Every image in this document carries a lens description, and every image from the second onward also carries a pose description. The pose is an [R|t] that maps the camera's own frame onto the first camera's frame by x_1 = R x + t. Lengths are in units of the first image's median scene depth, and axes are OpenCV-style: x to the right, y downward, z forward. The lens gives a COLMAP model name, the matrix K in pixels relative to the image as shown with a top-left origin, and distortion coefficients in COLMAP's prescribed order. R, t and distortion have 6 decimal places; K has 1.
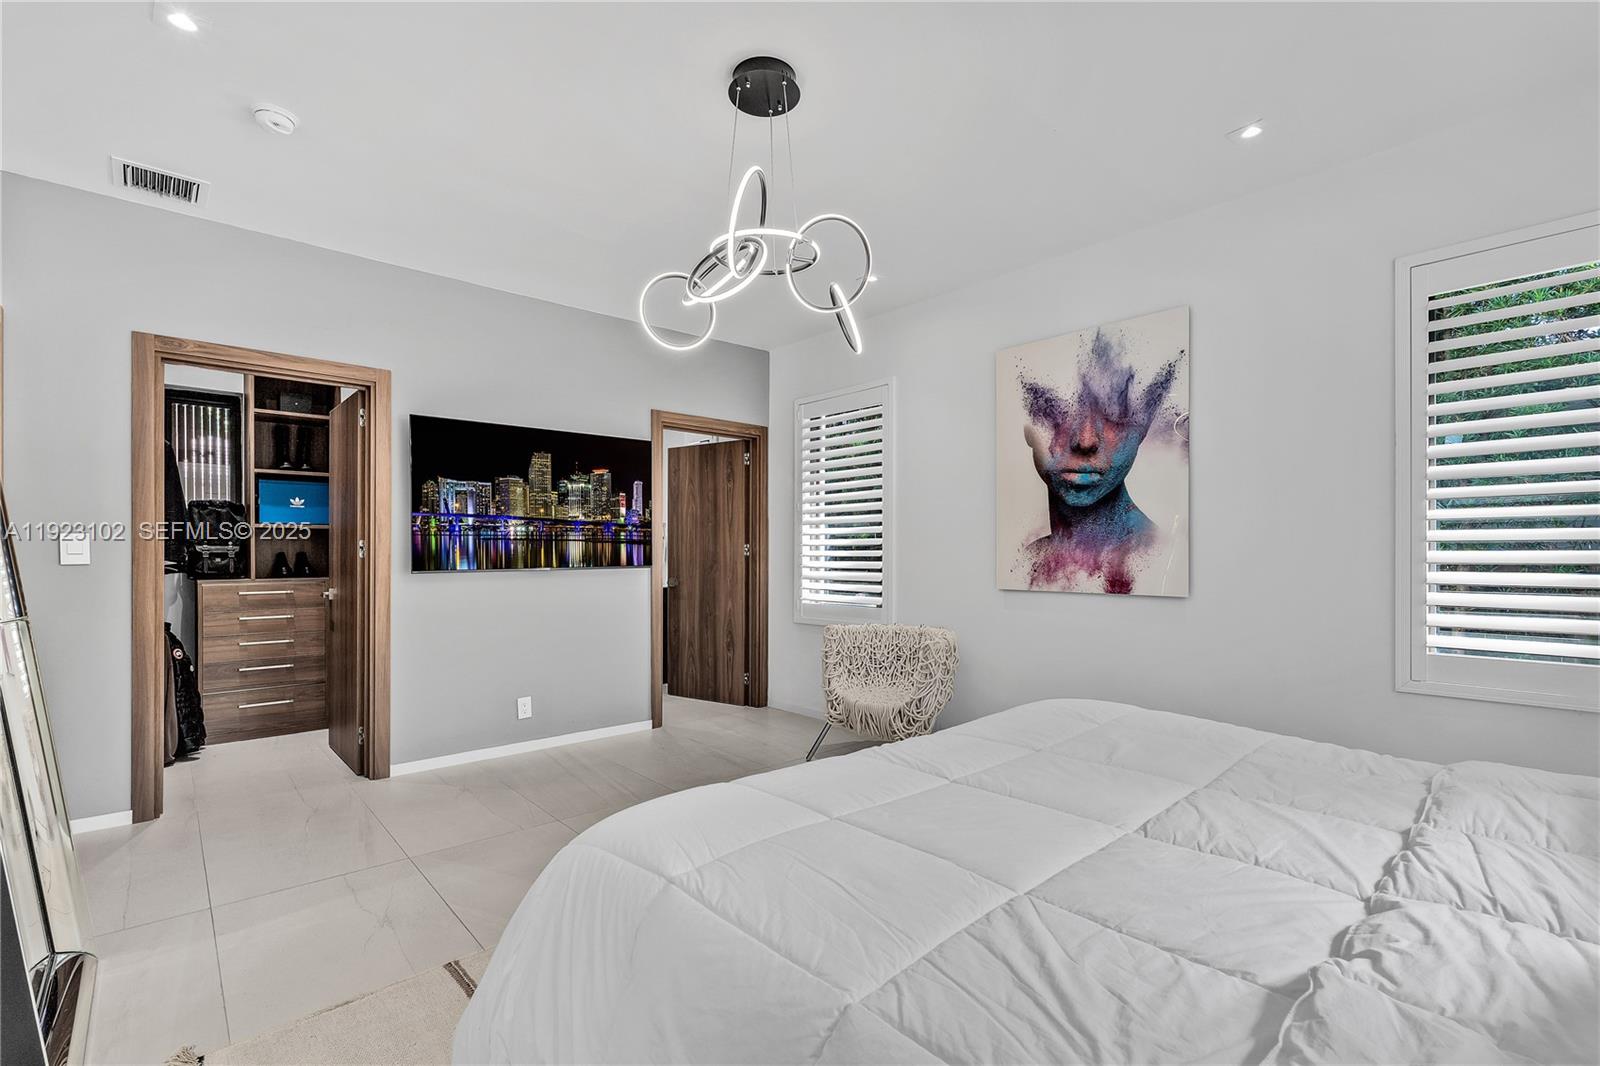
lens RADIAL K [[728.5, 0, 805.3], [0, 728.5, 539.0], [0, 0, 1]] dist [-0.001616, -0.000572]
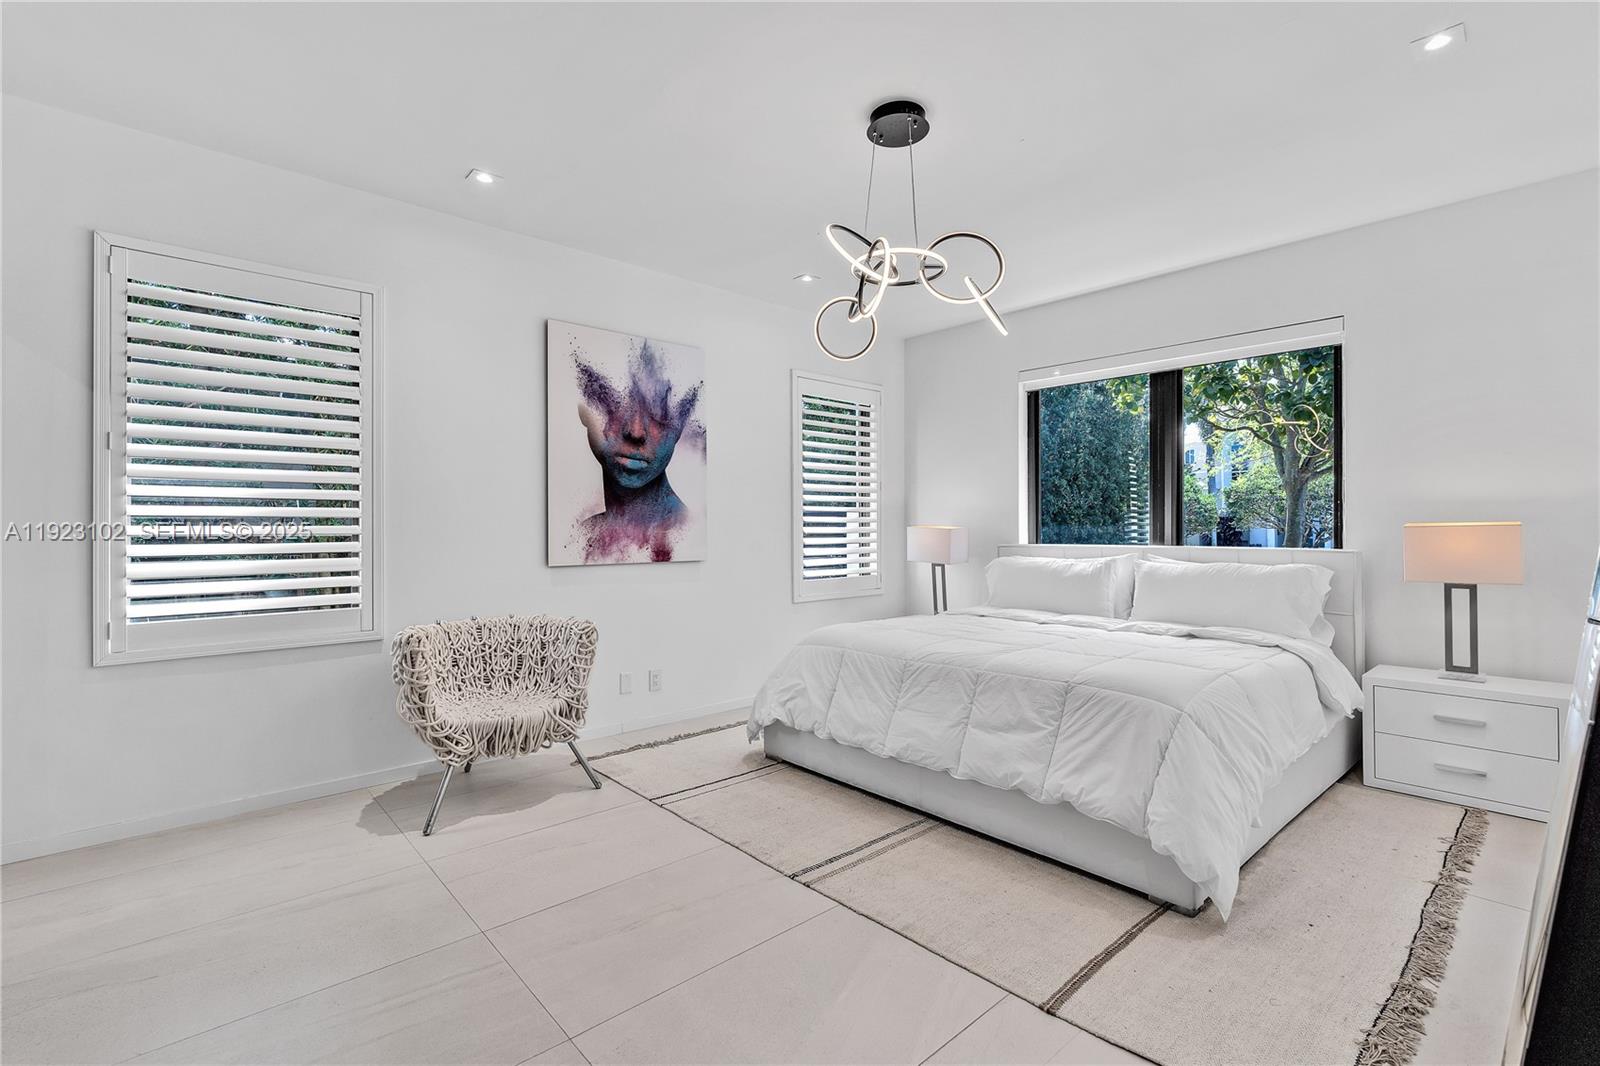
lens RADIAL K [[728.5, 0, 805.2], [0, 728.5, 535.5], [0, 0, 1]] dist [-0.001616, -0.000572]
pose [[-0.008510, 0.007878, 0.999933, -0.773904], [-0.002416, 0.999966, -0.007899, 0.038407], [-0.999961, -0.002483, -0.008490, 0.739317]]
